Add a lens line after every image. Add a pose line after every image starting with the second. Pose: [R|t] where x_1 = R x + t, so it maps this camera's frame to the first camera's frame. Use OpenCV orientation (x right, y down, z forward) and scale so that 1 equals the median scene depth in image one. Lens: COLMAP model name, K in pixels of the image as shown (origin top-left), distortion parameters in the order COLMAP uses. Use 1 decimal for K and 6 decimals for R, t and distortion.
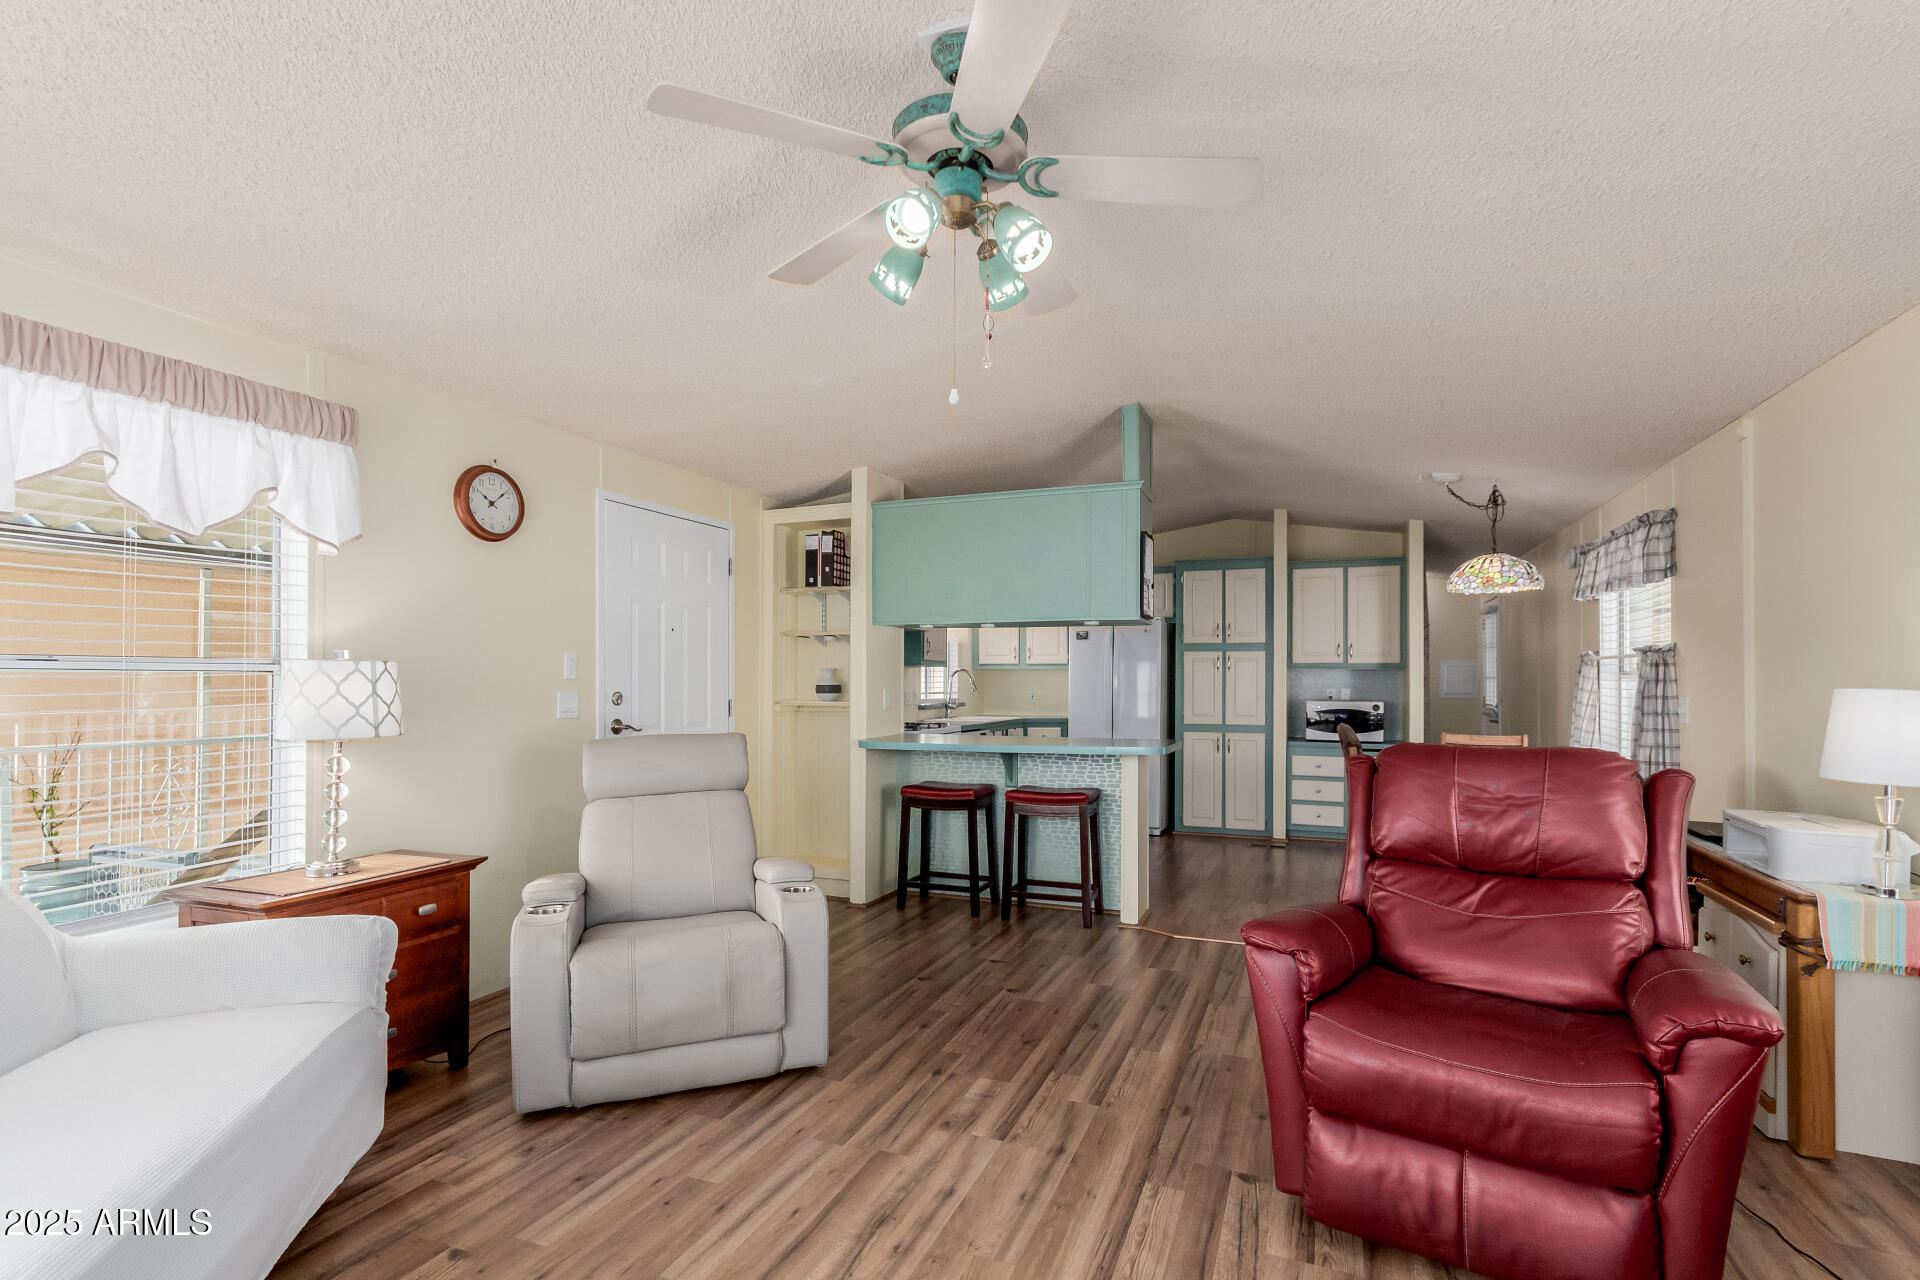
lens RADIAL K [[888.5, 0, 967.1], [0, 888.5, 677.3], [0, 0, 1]] dist [-0.000377, -0.000401]
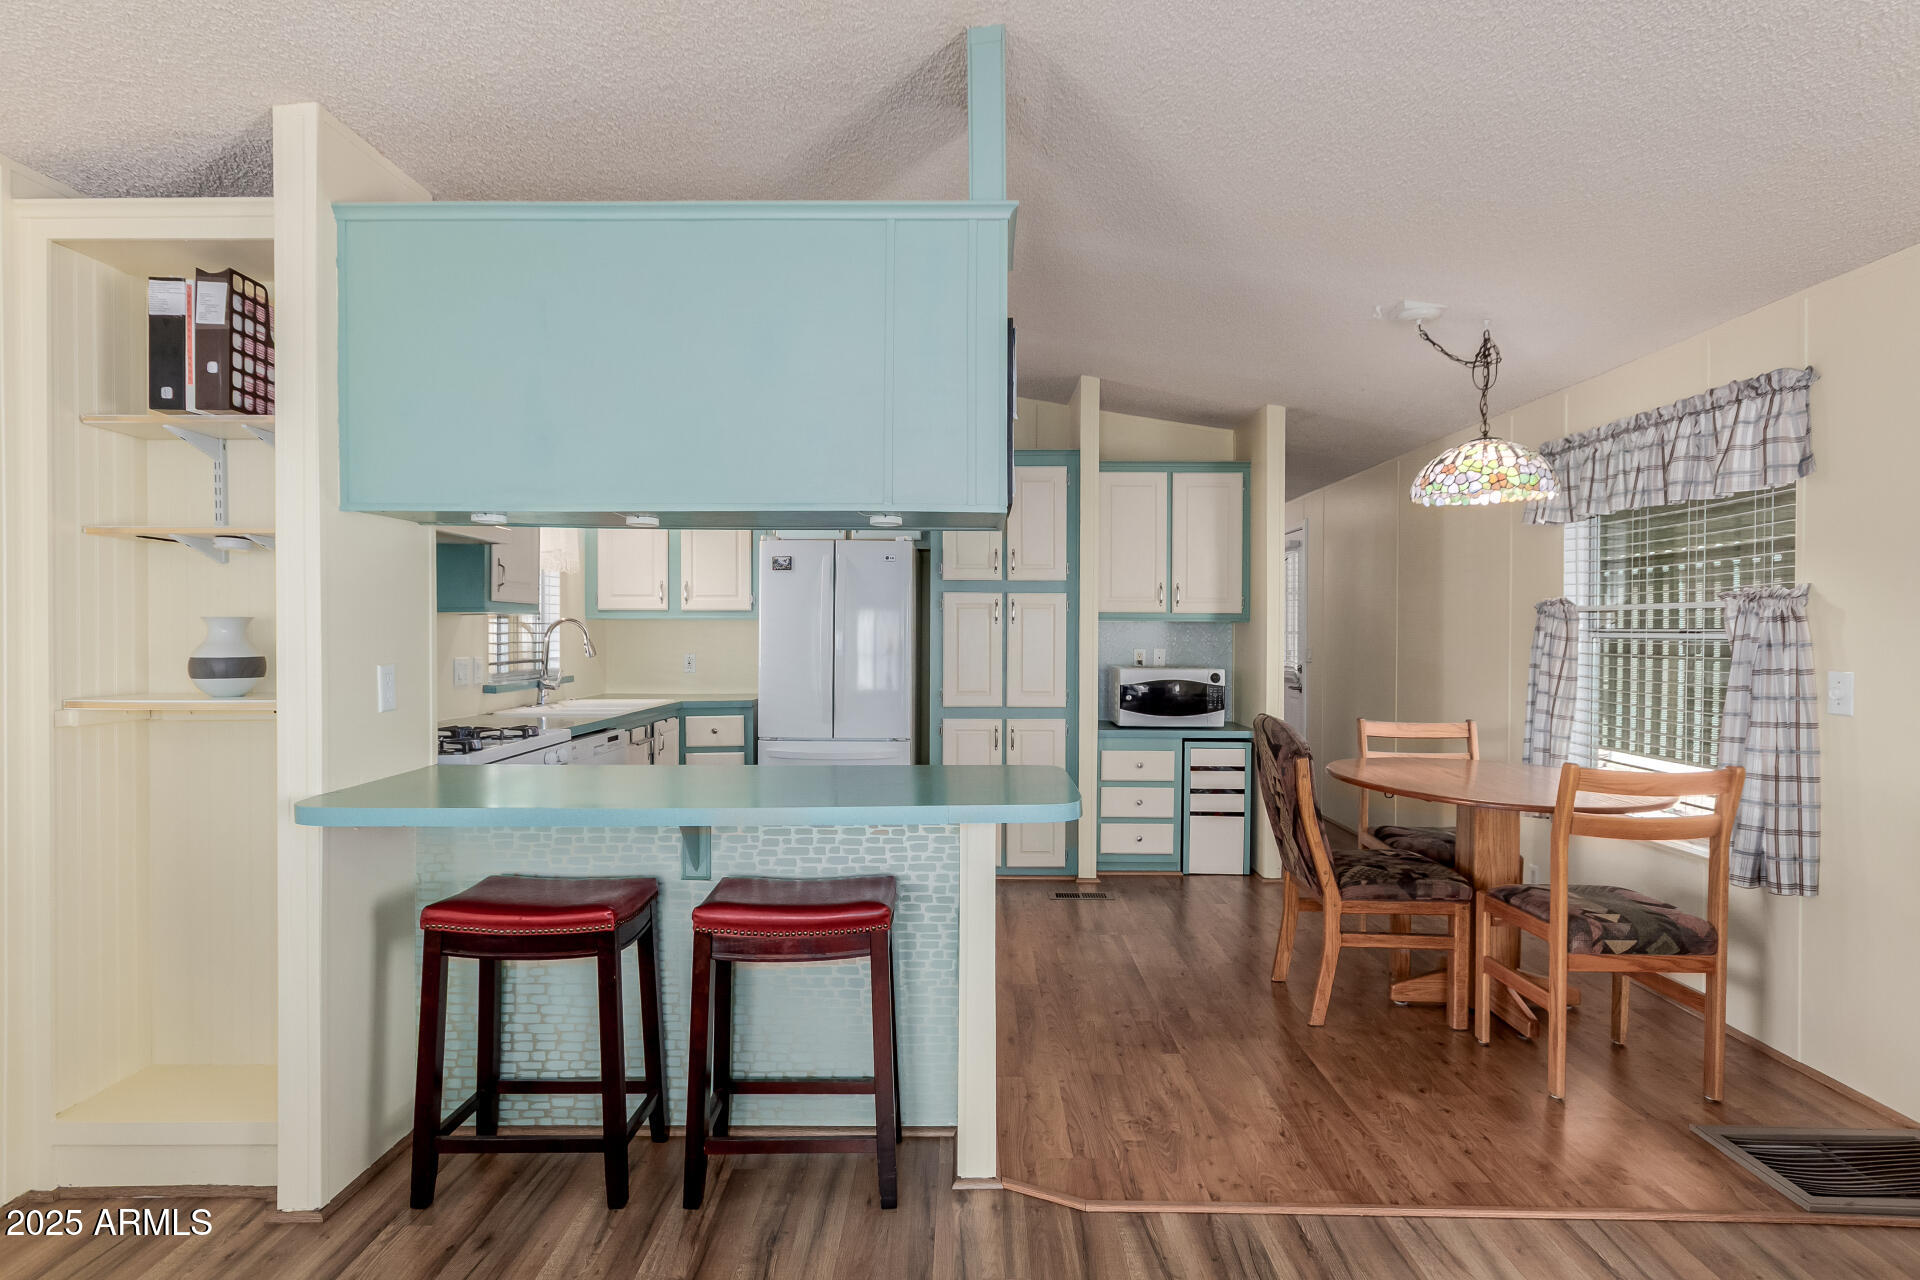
lens RADIAL K [[1001.1, 0, 961.1], [0, 1001.1, 645.4], [0, 0, 1]] dist [0.009954, -0.000168]
pose [[0.928836, -0.005028, 0.370457, -0.013260], [-0.001808, 0.999834, 0.018105, -0.005837], [-0.370487, -0.017486, 0.928673, 0.450103]]
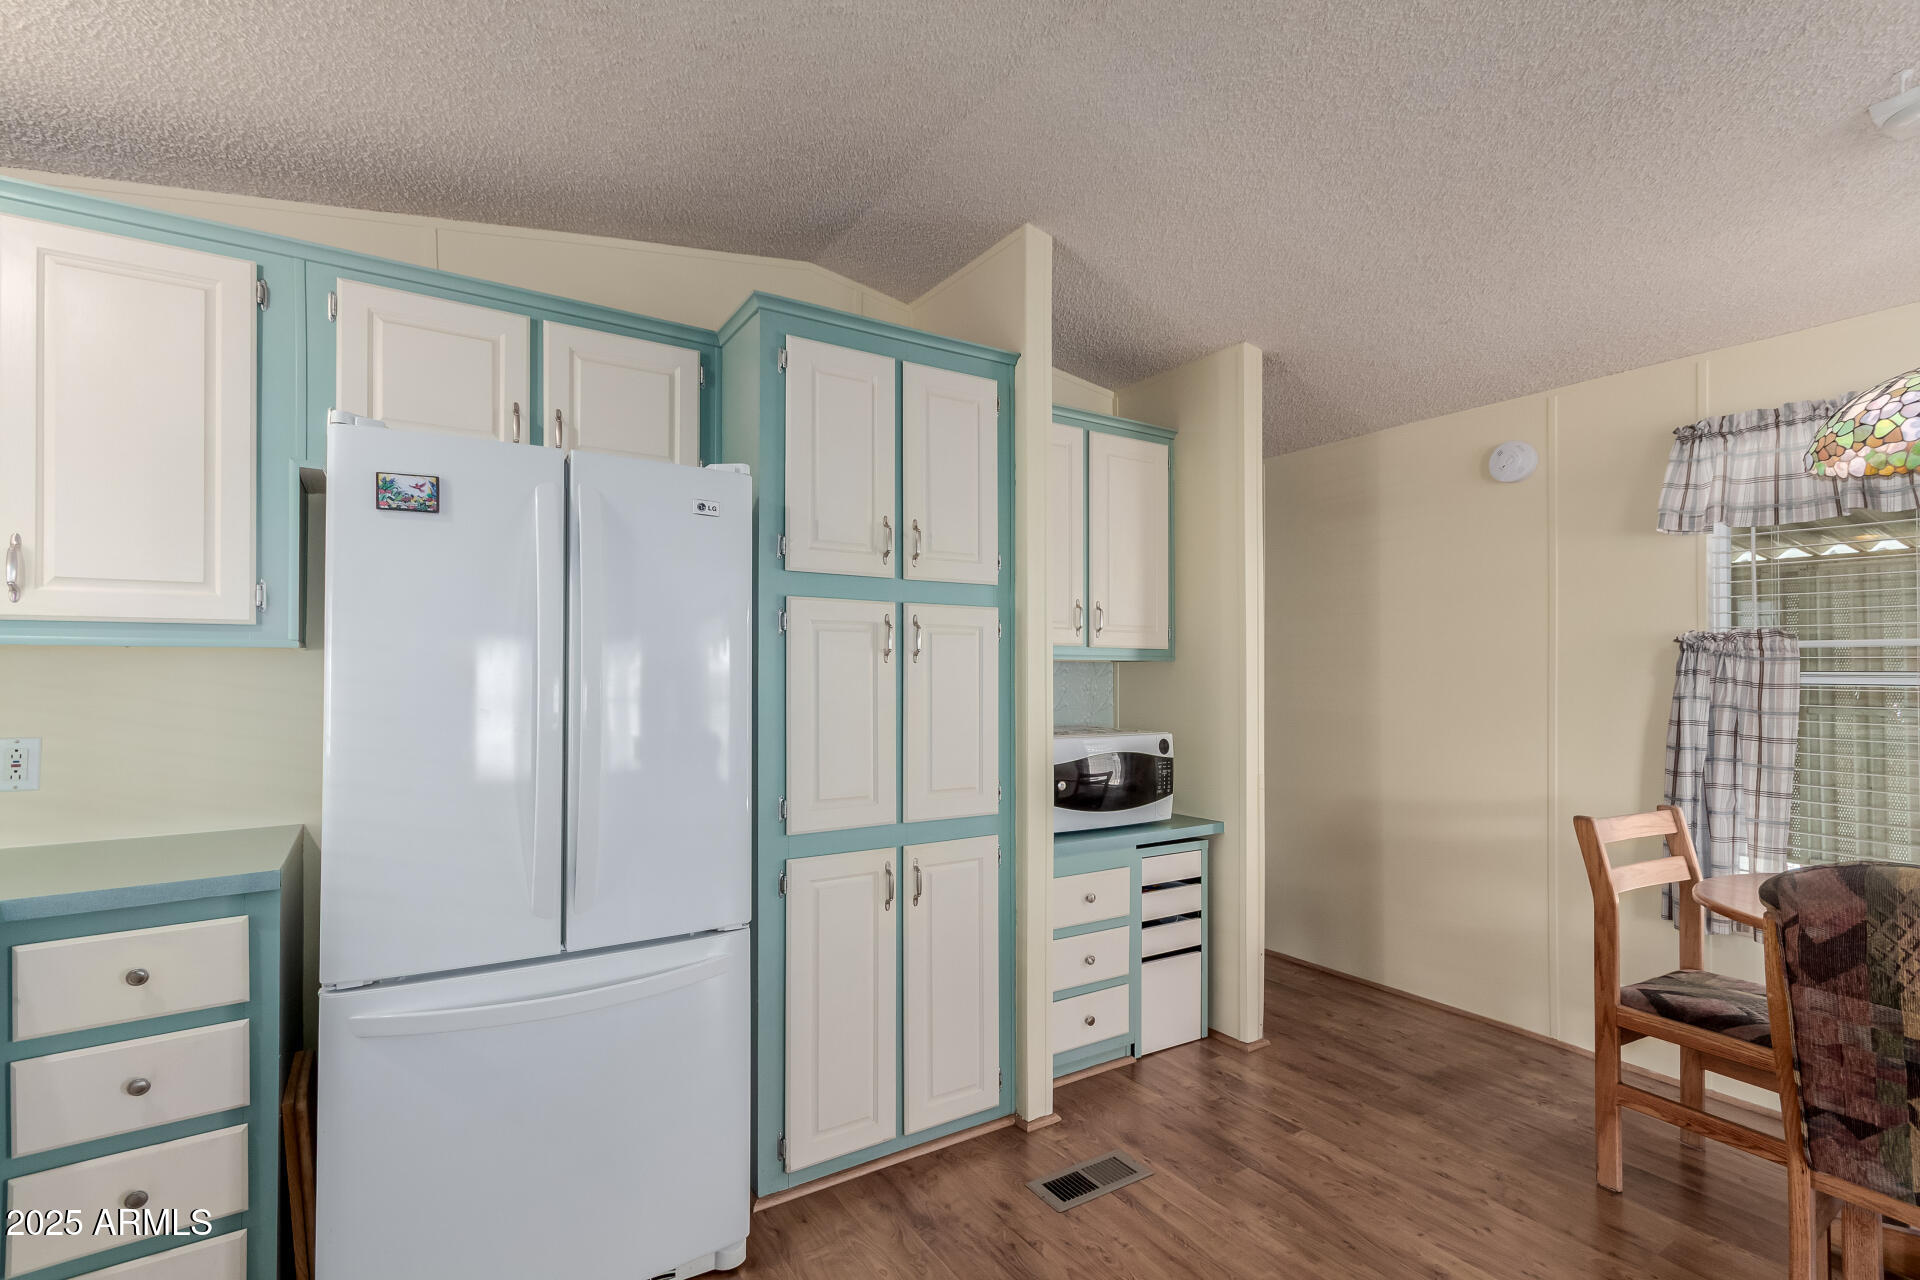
lens RADIAL K [[888.5, 0, 965.0], [0, 888.5, 660.4], [0, 0, 1]] dist [-0.000377, -0.000401]
pose [[0.554796, 0.009527, 0.831932, 0.032806], [-0.006935, 0.999953, -0.006827, -0.007466], [-0.831958, -0.001982, 0.554836, 1.063699]]
